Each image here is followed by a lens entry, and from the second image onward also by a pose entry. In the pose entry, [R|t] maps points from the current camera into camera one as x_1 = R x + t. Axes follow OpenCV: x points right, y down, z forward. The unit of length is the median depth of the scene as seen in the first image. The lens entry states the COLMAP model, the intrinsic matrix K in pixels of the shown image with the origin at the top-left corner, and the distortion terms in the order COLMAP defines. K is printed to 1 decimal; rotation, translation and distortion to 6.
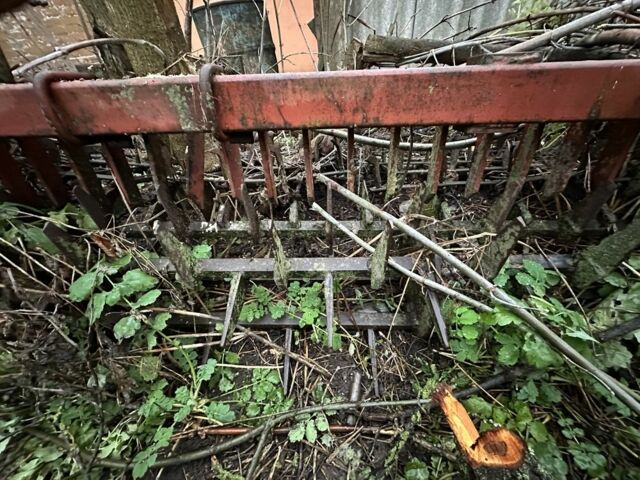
lens RADIAL K [[255.7, 0, 320.0], [0, 255.7, 240.0], [0, 0, 1]] dist [-0.001506, -0.000089]
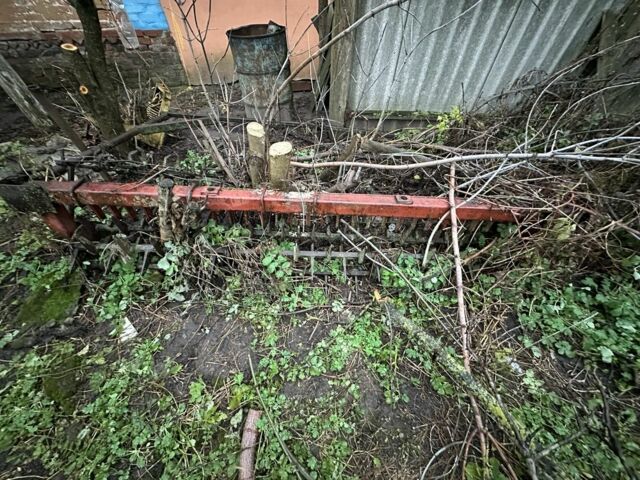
lens RADIAL K [[260.7, 0, 320.0], [0, 260.7, 240.0], [0, 0, 1]] dist [0.000728, 0.000038]
pose [[0.994719, 0.033577, 0.096983, -0.535294], [-0.051254, 0.981216, 0.185979, -0.604956], [-0.088917, -0.189968, 0.977756, -1.840879]]
